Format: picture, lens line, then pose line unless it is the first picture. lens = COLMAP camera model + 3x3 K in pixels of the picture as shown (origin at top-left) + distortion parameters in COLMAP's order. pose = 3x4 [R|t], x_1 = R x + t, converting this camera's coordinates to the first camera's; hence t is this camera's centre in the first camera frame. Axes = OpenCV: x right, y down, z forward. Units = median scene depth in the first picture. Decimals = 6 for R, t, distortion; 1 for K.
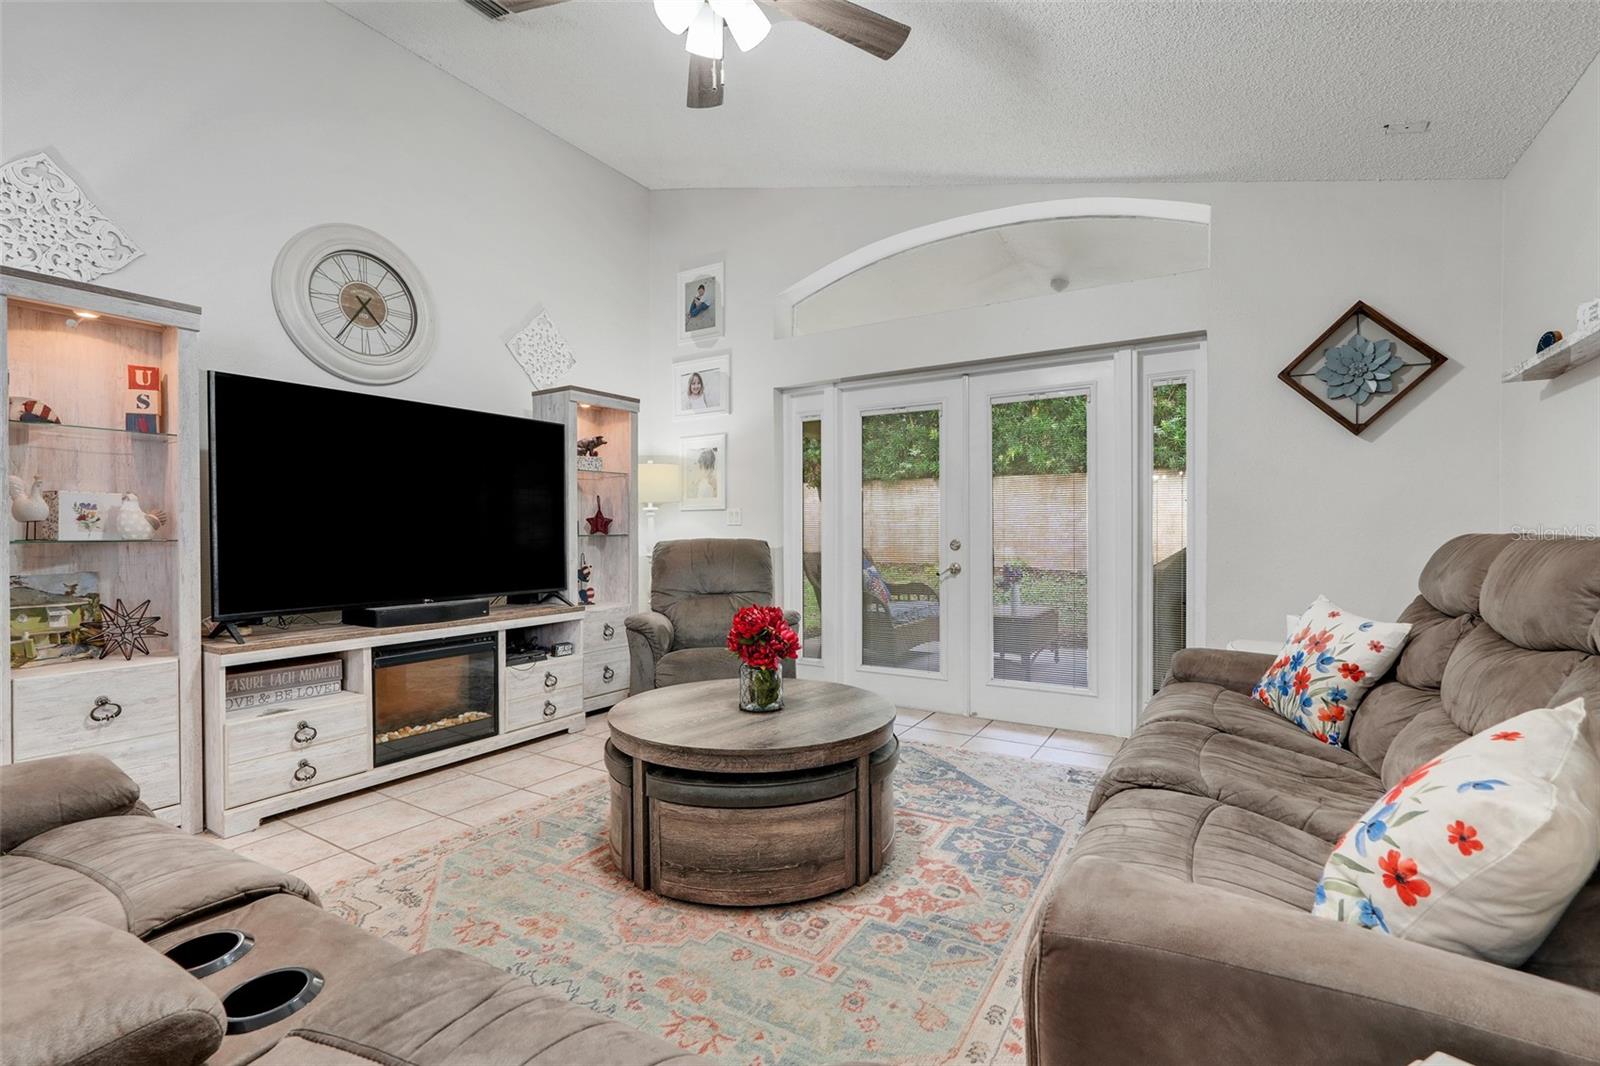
lens RADIAL K [[717.4, 0, 792.4], [0, 717.4, 532.8], [0, 0, 1]] dist [-0.005753, 0.004630]
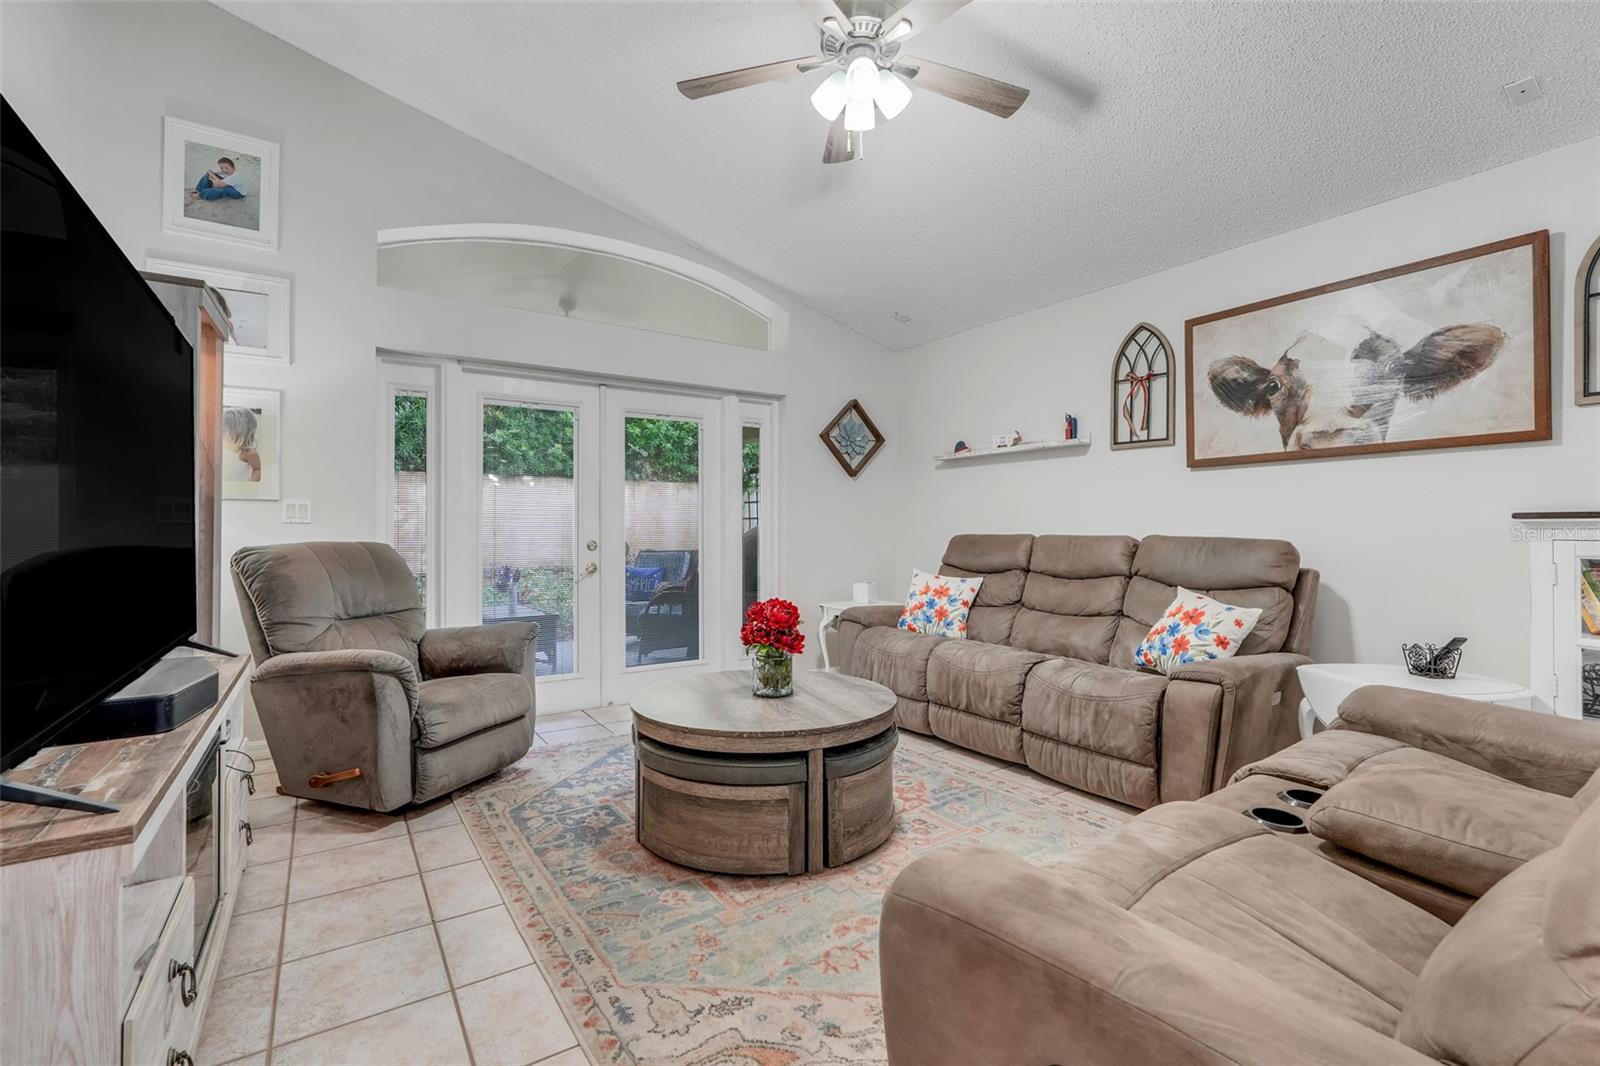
lens RADIAL K [[711.0, 0, 799.4], [0, 711.0, 526.4], [0, 0, 1]] dist [-0.001220, 0.000457]
pose [[0.412954, 0.009620, 0.910701, -0.811678], [0.002372, 0.999929, -0.011639, 0.002339], [-0.910749, 0.006966, 0.412903, 0.411377]]
